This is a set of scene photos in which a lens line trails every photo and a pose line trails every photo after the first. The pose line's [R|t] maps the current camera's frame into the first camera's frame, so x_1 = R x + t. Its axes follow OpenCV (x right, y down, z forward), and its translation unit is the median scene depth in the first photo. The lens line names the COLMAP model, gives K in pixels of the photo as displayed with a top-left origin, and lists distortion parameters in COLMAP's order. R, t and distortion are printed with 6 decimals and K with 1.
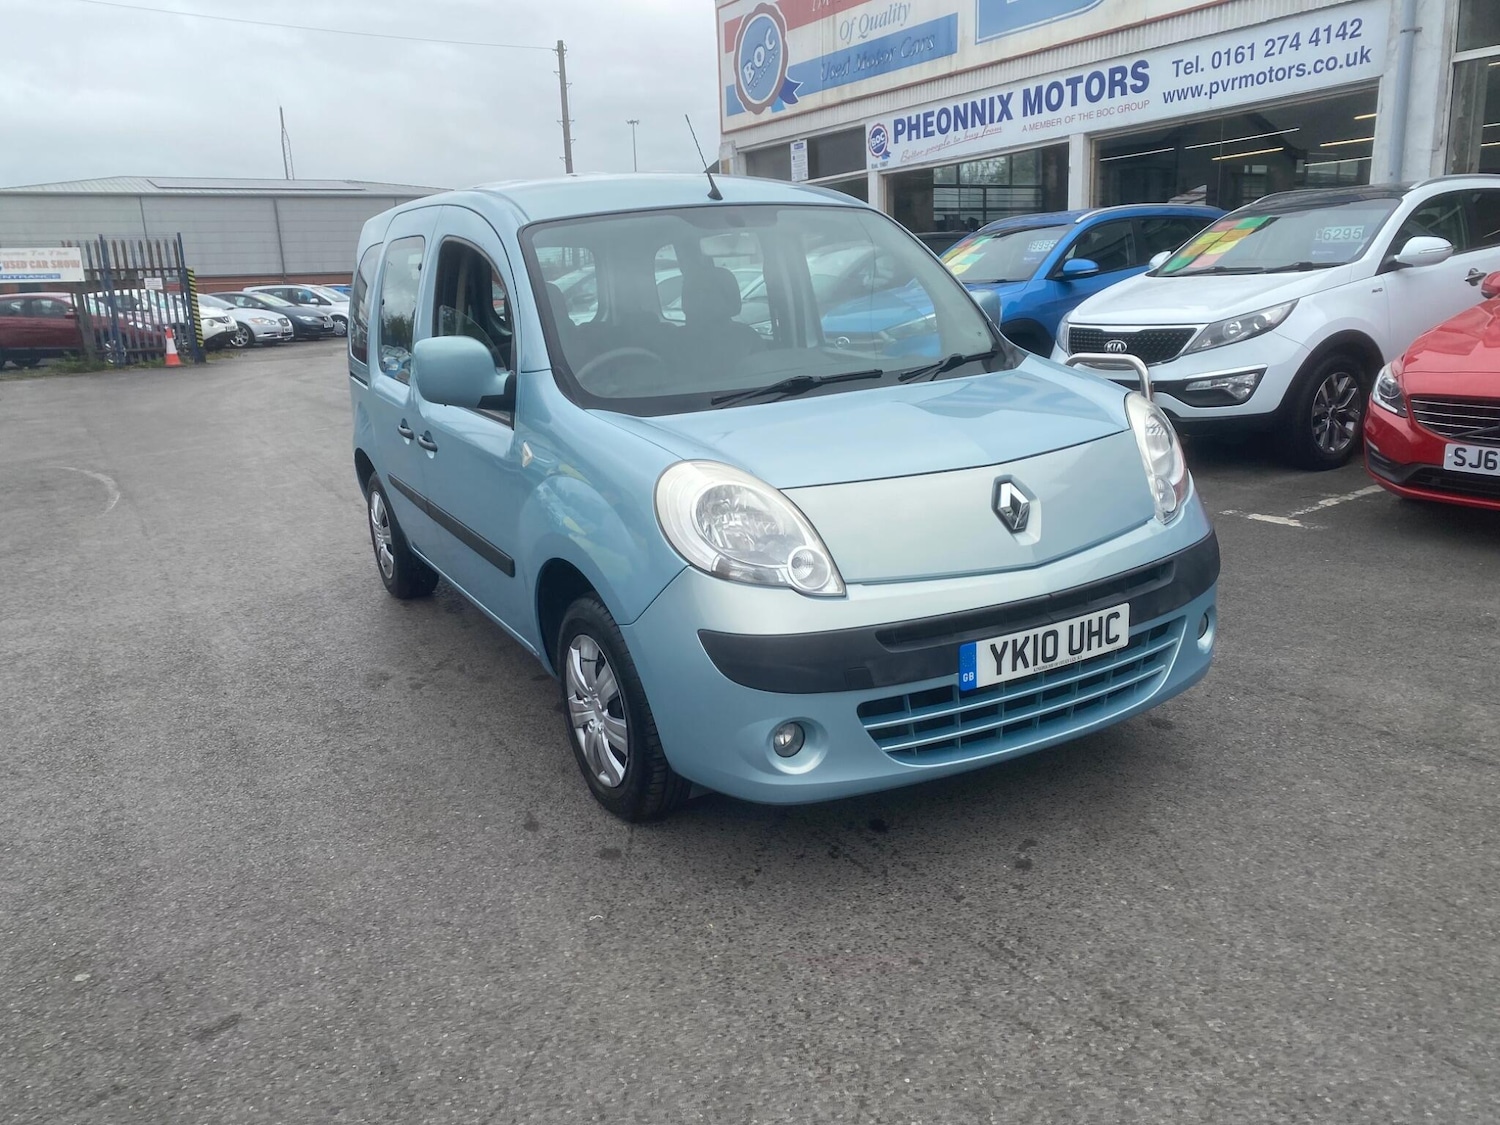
lens RADIAL K [[1144.7, 0, 737.2], [0, 1144.7, 566.1], [0, 0, 1]] dist [0.023696, -0.018653]
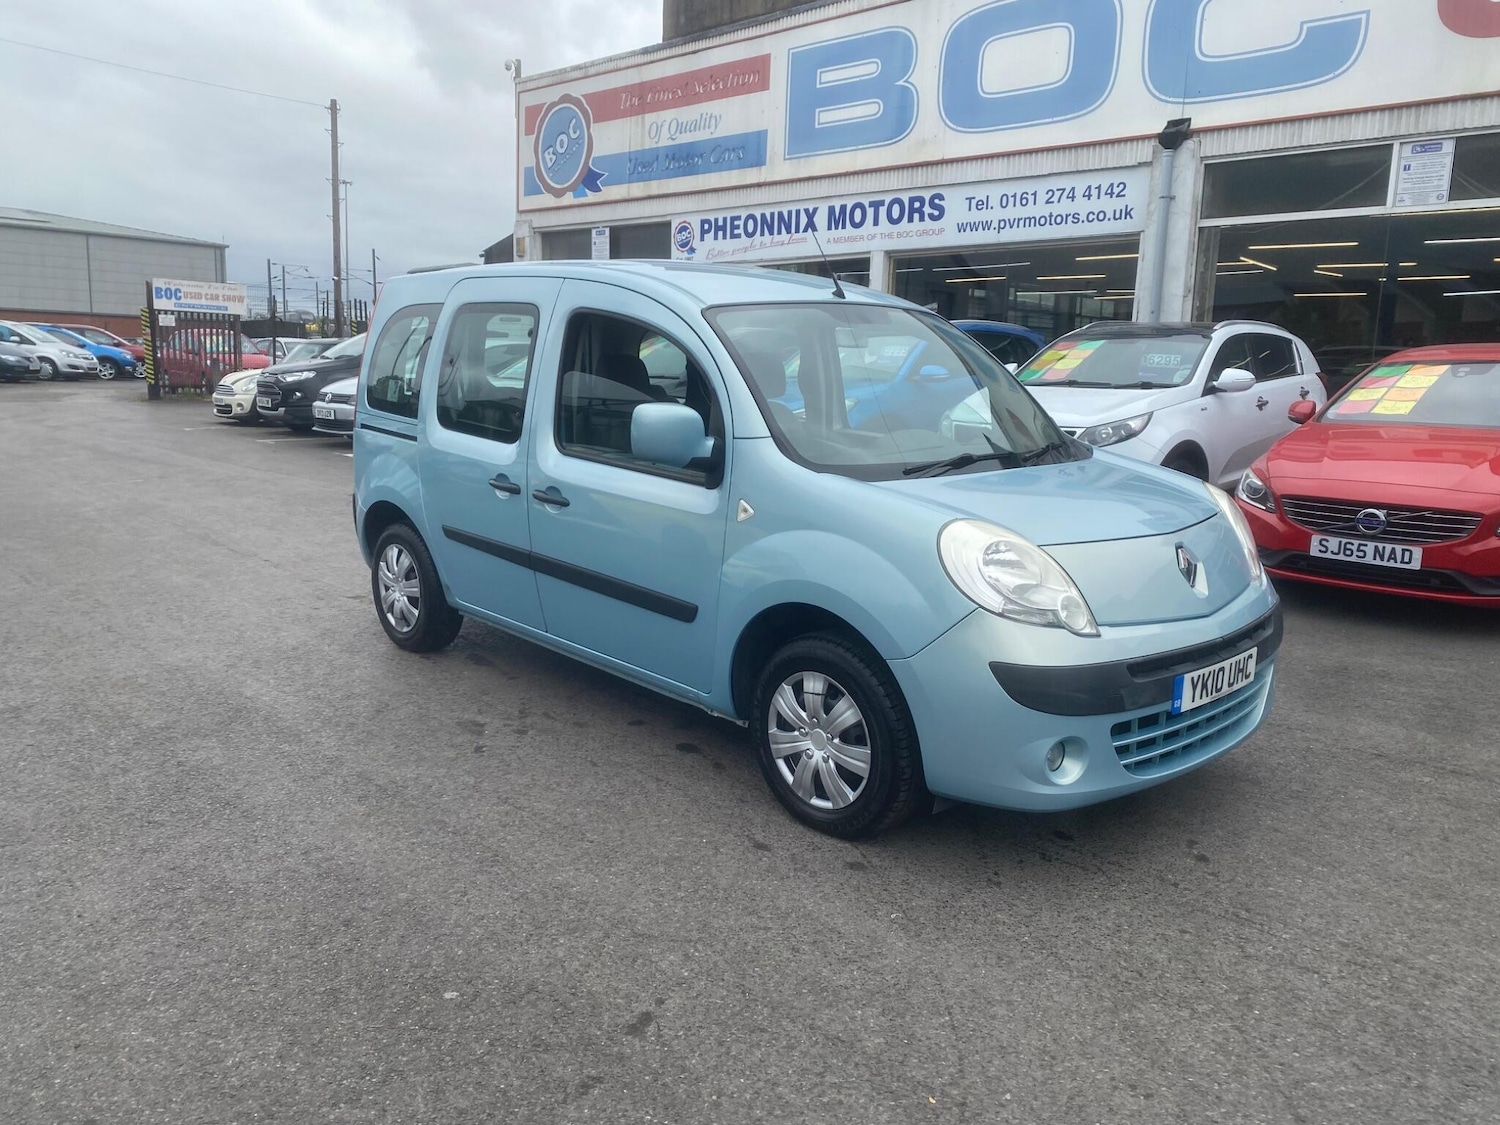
lens RADIAL K [[1144.7, 0, 738.4], [0, 1144.7, 563.7], [0, 0, 1]] dist [0.023696, -0.018653]
pose [[0.966363, 0.029421, 0.255492, -0.310130], [-0.011378, 0.997353, -0.071813, 0.022025], [-0.256929, 0.066491, 0.964140, -0.044952]]
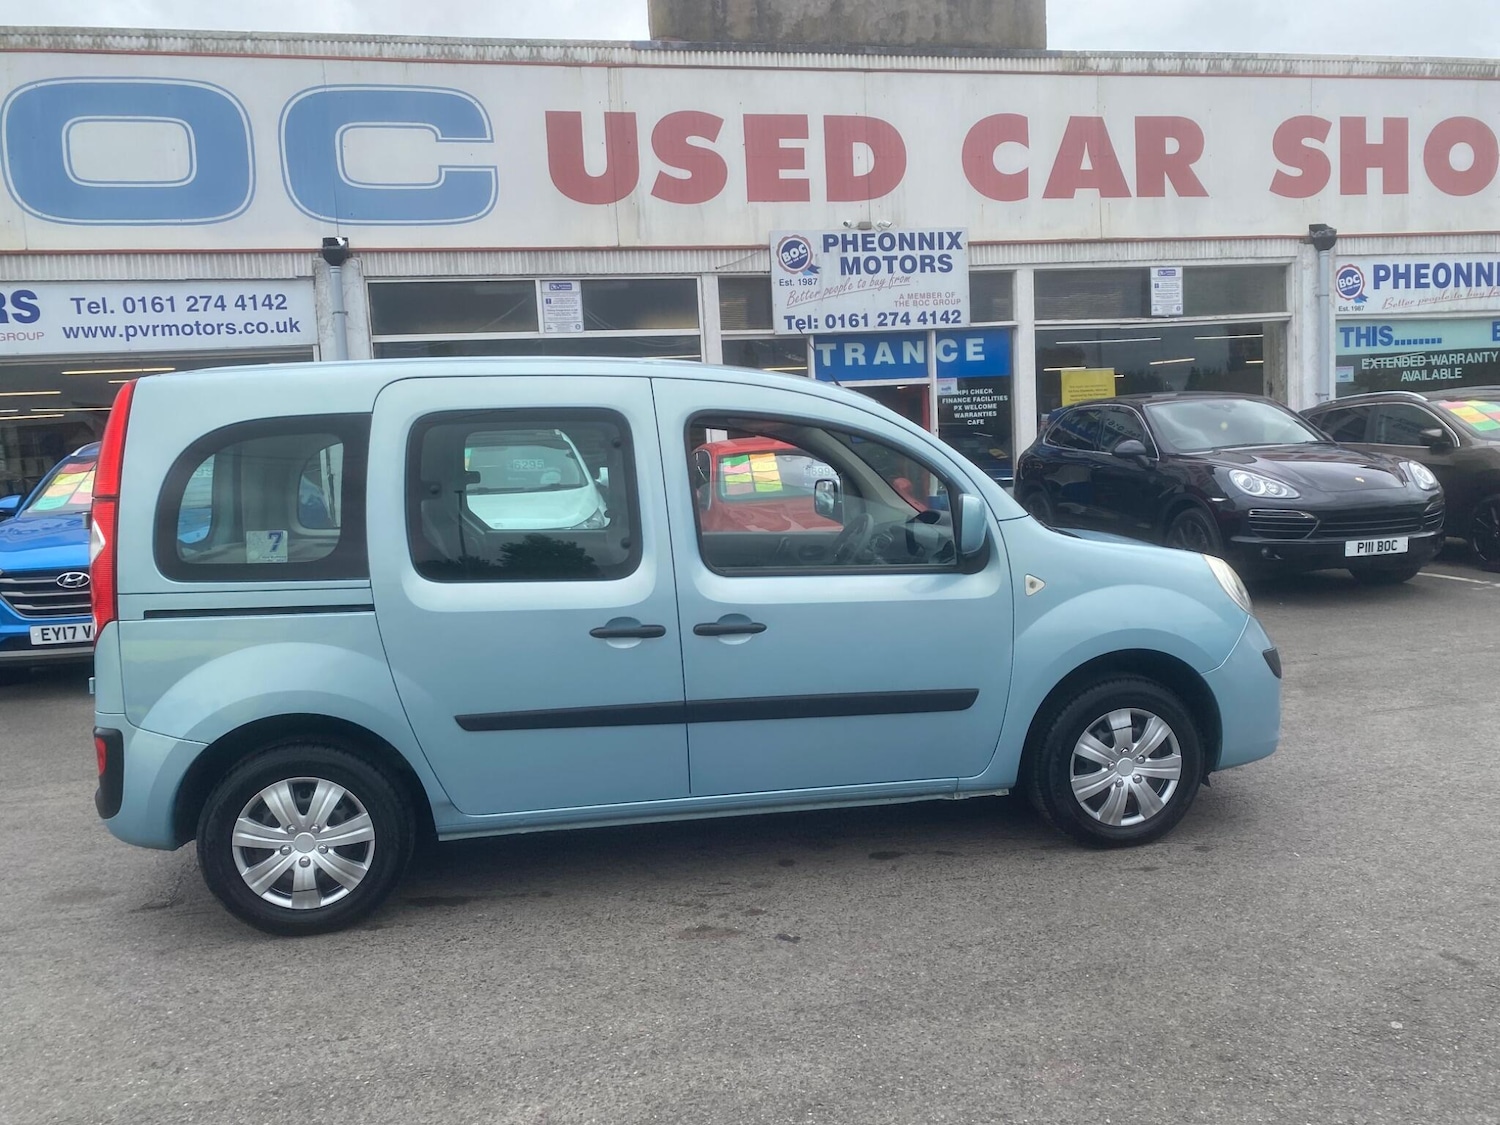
lens RADIAL K [[1144.7, 0, 775.0], [0, 1144.7, 582.0], [0, 0, 1]] dist [0.023696, -0.018653]
pose [[0.313719, -0.064732, 0.947307, -0.924020], [0.262148, 0.964802, -0.020888, -0.095923], [-0.912611, 0.254888, 0.319646, 0.565089]]
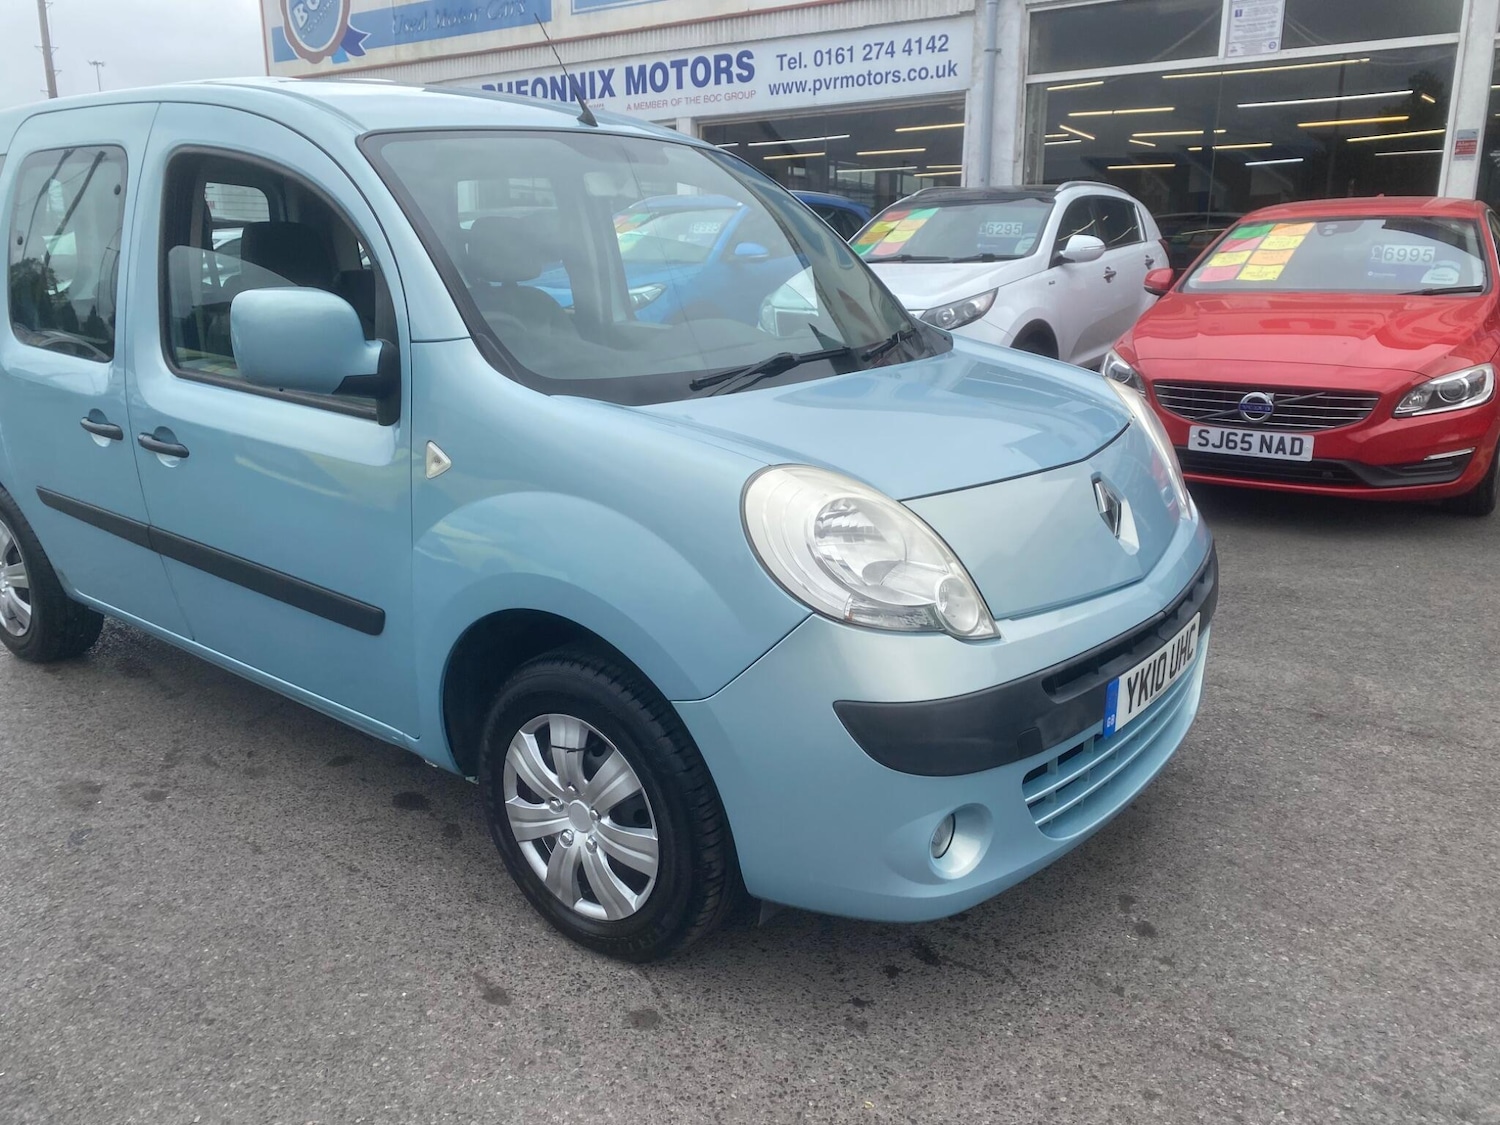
lens RADIAL K [[1144.7, 0, 765.2], [0, 1144.7, 553.7], [0, 0, 1]] dist [0.023696, -0.018653]
pose [[0.911744, -0.058647, 0.406551, -0.188956], [0.057675, 0.998228, 0.014655, -0.026320], [-0.406690, 0.010086, 0.913510, 0.186663]]
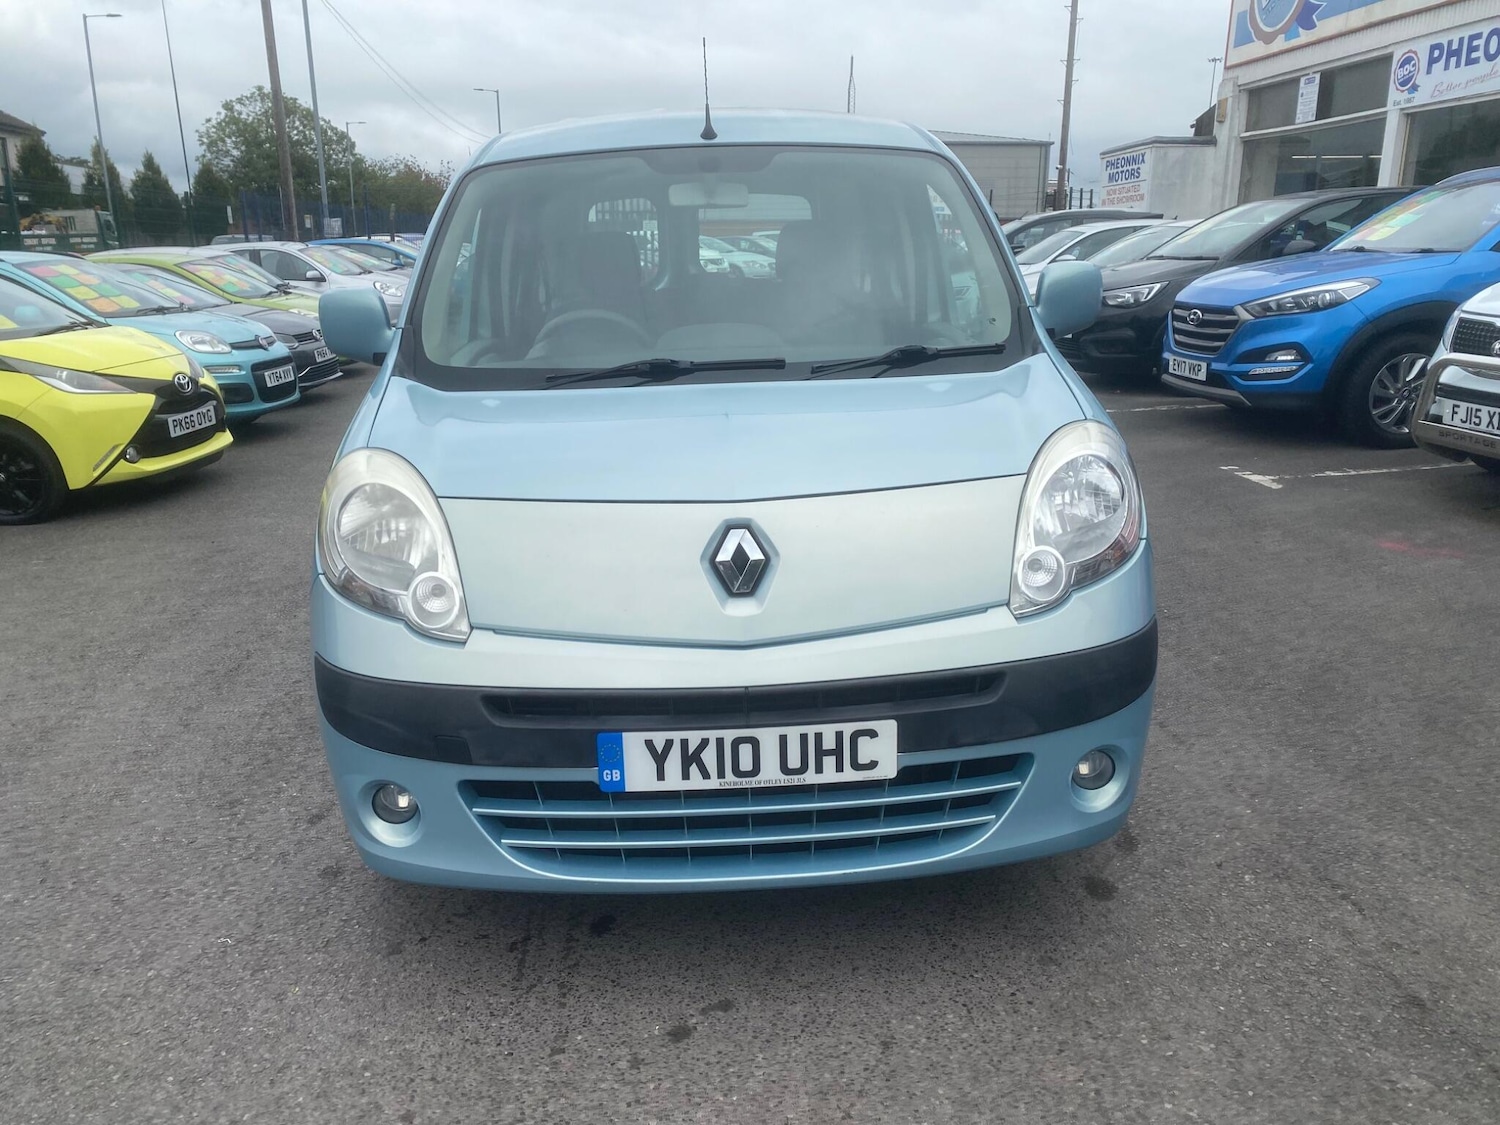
lens RADIAL K [[1144.7, 0, 737.4], [0, 1144.7, 570.9], [0, 0, 1]] dist [0.023696, -0.018653]
pose [[0.897736, 0.154399, -0.412590, 0.306088], [-0.135891, 0.987954, 0.074032, -0.056064], [0.419051, -0.010393, 0.907903, 0.187423]]
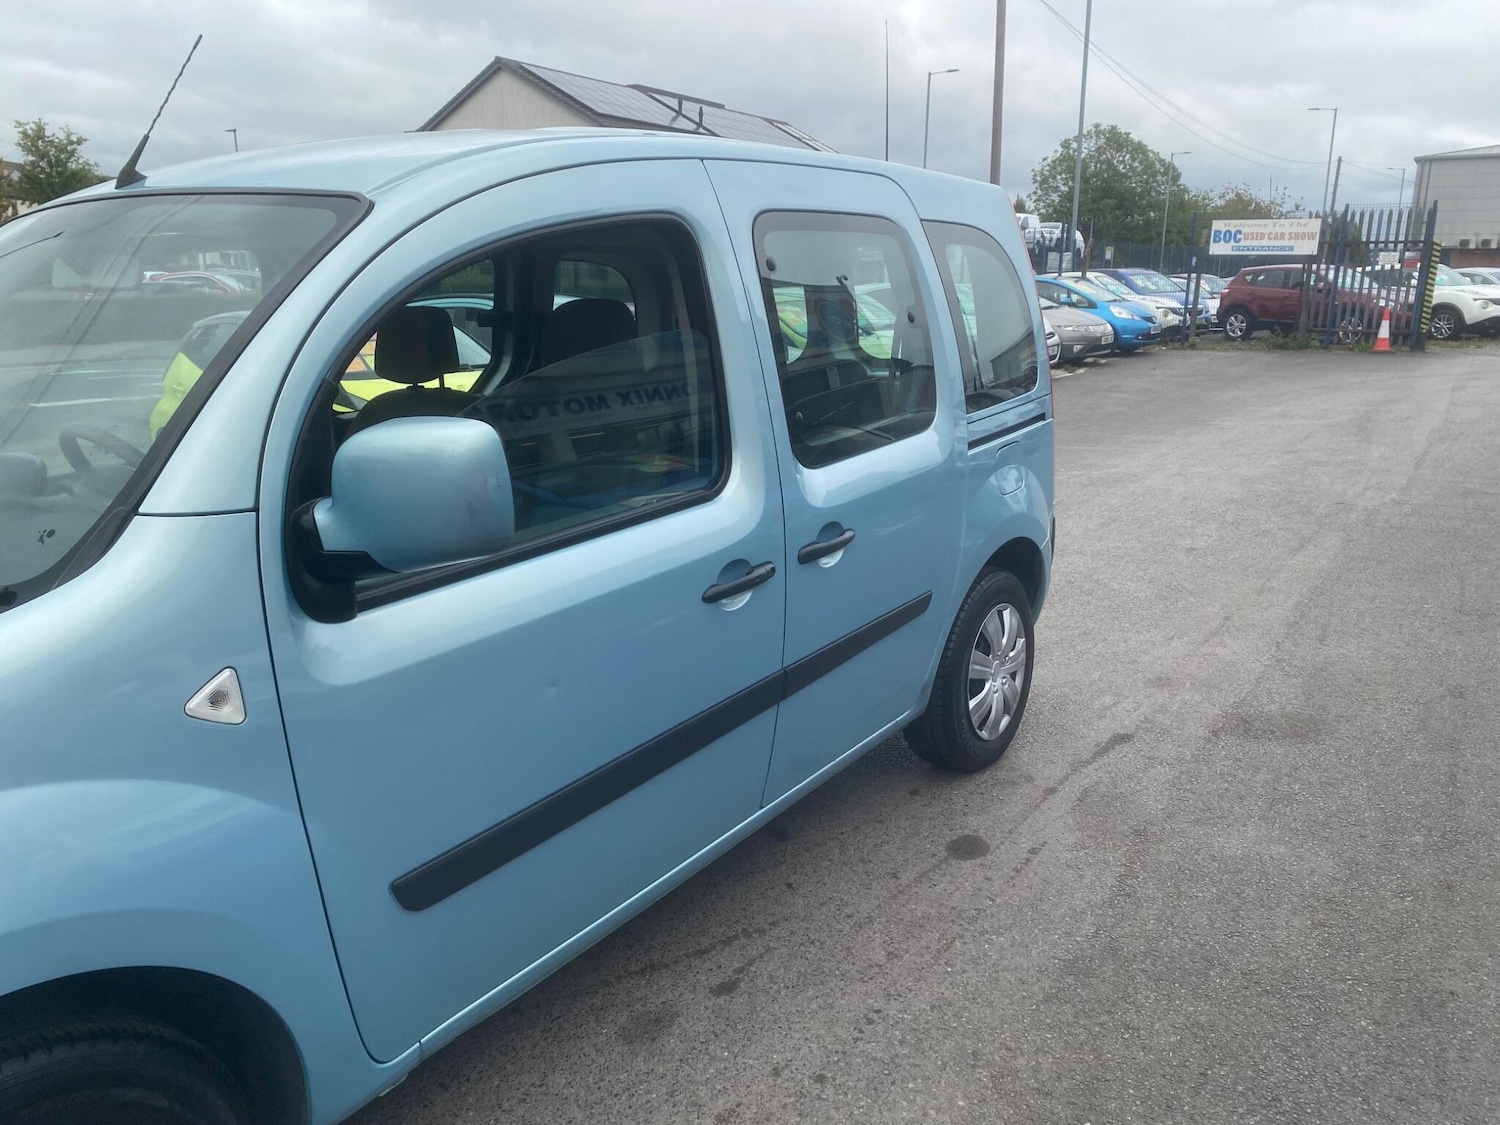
lens RADIAL K [[1144.7, 0, 761.5], [0, 1144.7, 567.8], [0, 0, 1]] dist [0.023696, -0.018653]
pose [[0.441835, 0.260975, -0.858297, 0.494630], [-0.234813, 0.957038, 0.170121, -0.239494], [0.865820, 0.126373, 0.484134, 0.786106]]
